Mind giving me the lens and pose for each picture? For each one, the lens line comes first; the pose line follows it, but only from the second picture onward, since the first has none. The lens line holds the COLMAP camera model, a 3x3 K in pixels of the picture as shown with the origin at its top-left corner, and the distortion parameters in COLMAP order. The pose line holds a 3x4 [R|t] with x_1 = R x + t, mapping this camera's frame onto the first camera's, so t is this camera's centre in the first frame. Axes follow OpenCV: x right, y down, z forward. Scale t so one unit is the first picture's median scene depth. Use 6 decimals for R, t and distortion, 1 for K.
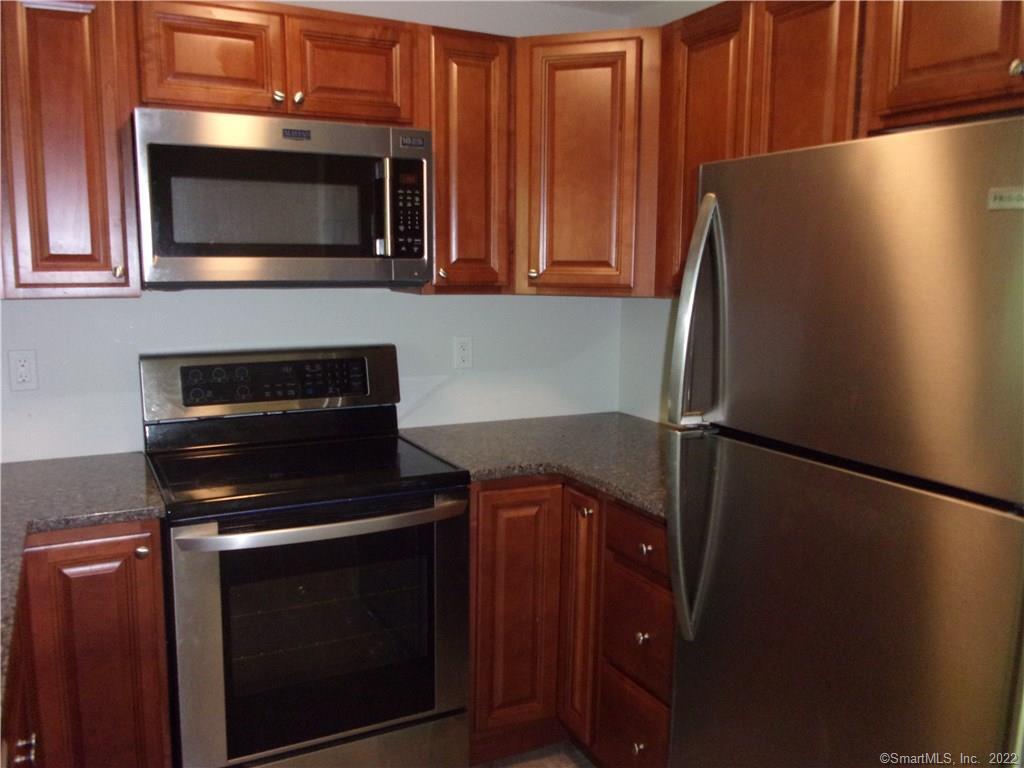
lens RADIAL K [[858.5, 0, 507.3], [0, 858.5, 388.2], [0, 0, 1]] dist [0.006731, -0.006279]
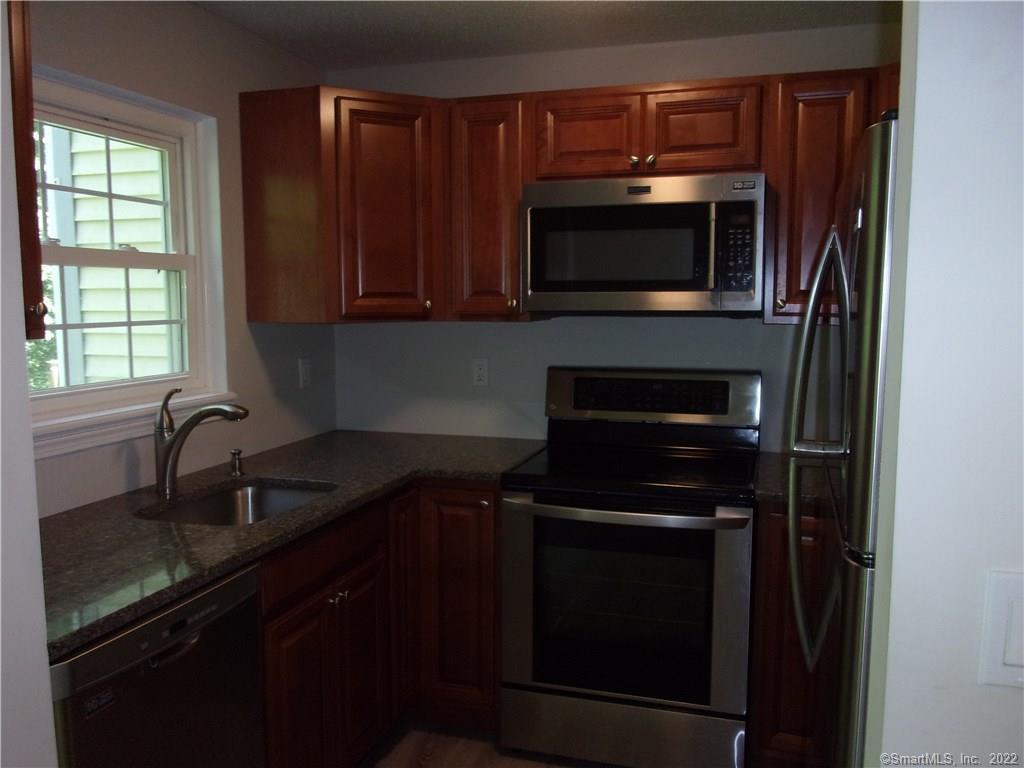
lens RADIAL K [[858.5, 0, 507.3], [0, 858.5, 388.2], [0, 0, 1]] dist [0.006731, -0.006279]
pose [[0.706305, 0.071222, -0.704316, 0.463354], [-0.097727, 0.995210, 0.002635, -0.002415], [0.701130, 0.066969, 0.709882, 0.026162]]
